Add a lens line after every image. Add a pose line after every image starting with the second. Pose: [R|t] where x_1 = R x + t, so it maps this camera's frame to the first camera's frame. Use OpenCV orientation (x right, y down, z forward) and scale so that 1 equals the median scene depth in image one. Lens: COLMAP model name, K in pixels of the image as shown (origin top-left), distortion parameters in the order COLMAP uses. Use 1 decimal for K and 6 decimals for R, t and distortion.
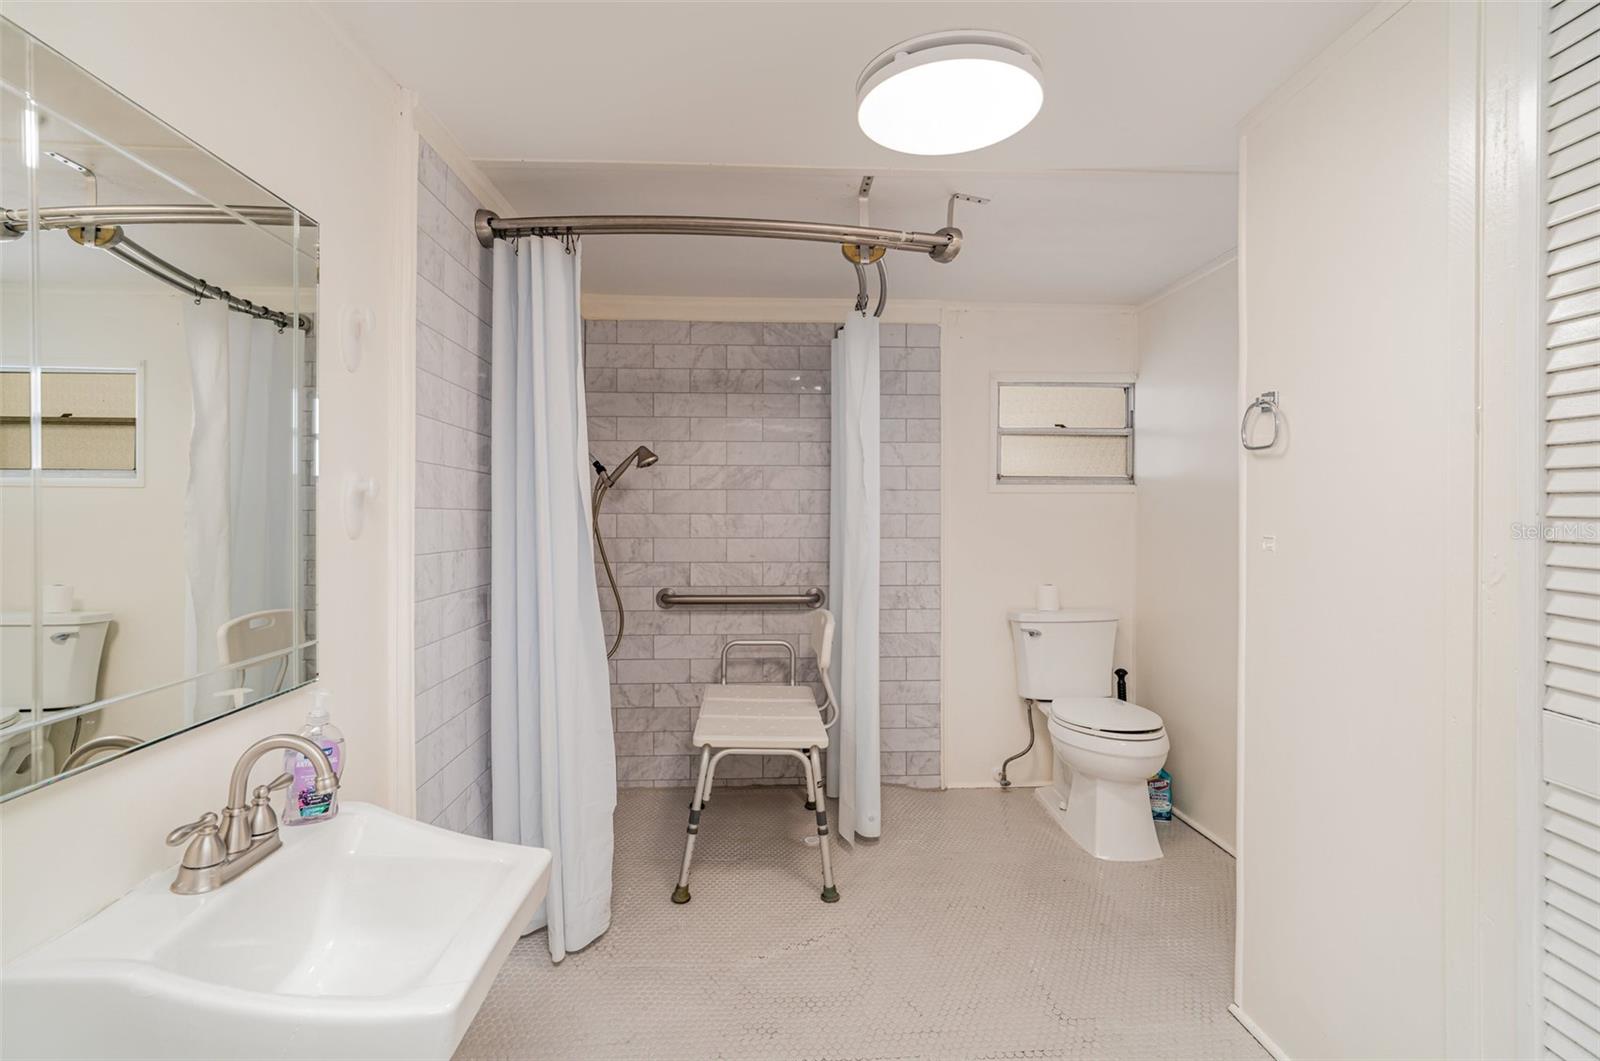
lens RADIAL K [[747.6, 0, 800.0], [0, 747.6, 530.5], [0, 0, 1]] dist [-0.011306, 0.000427]
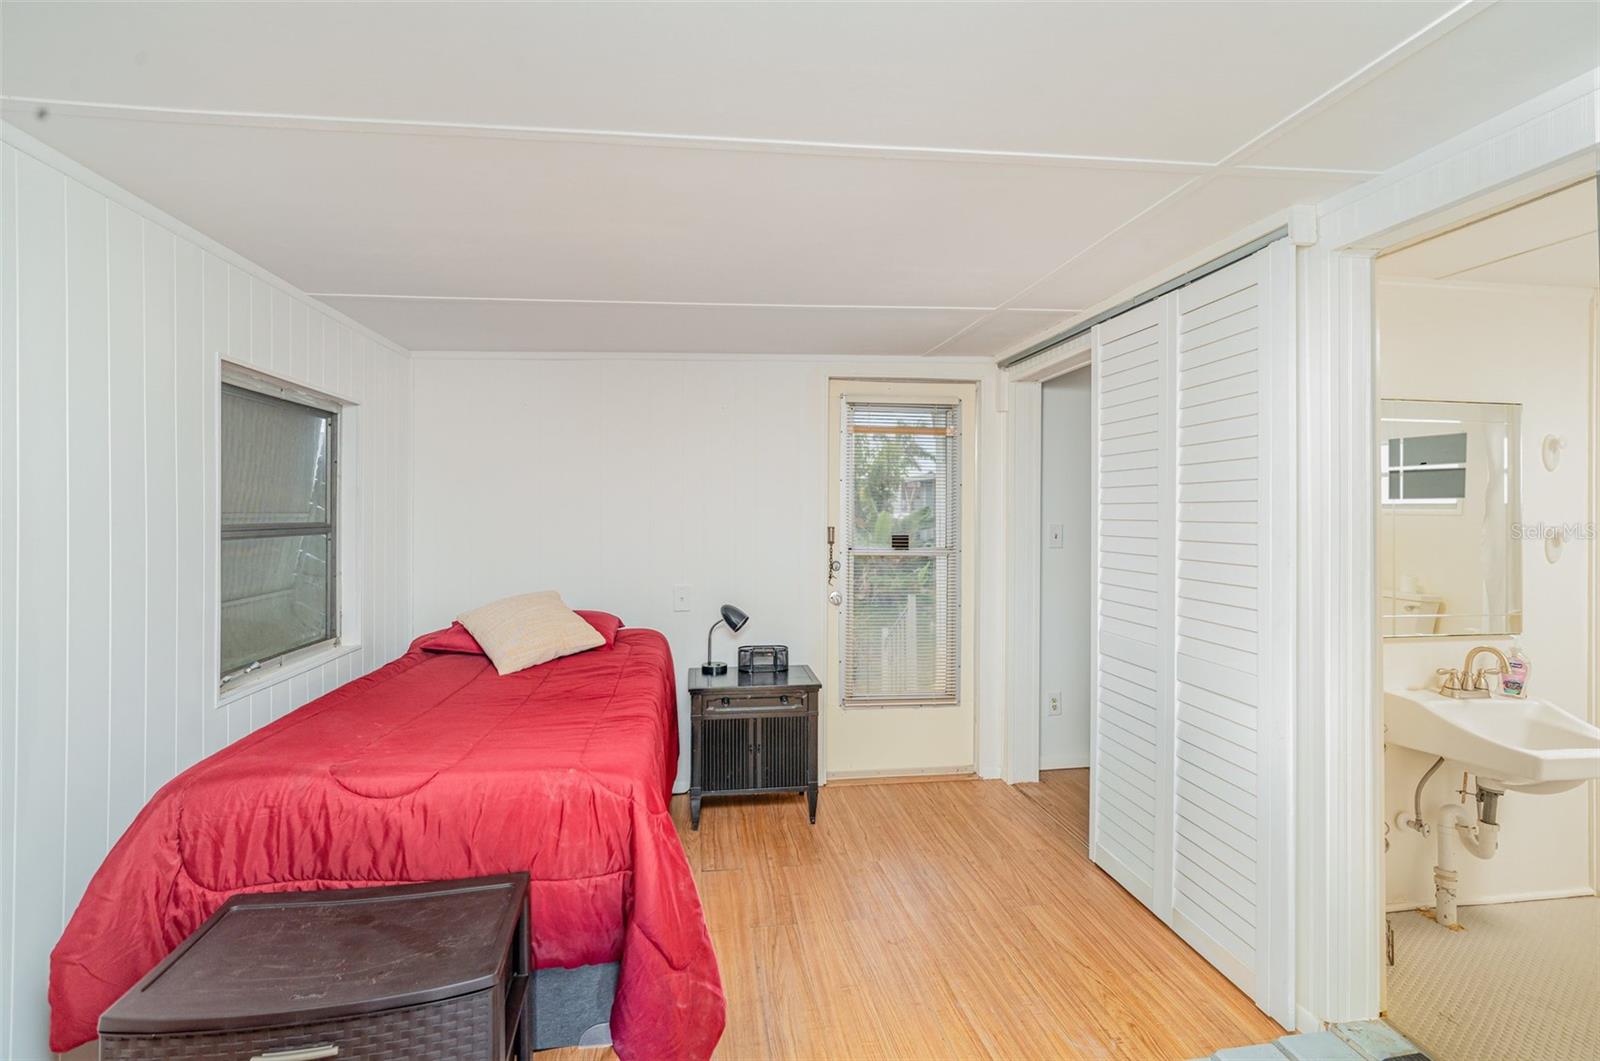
lens RADIAL K [[747.6, 0, 800.0], [0, 747.6, 530.5], [0, 0, 1]] dist [-0.011306, 0.000427]
pose [[0.096928, 0.005866, -0.995274, 0.597291], [0.014688, 0.999865, 0.007324, -0.071022], [0.995183, -0.015329, 0.096829, -0.594864]]
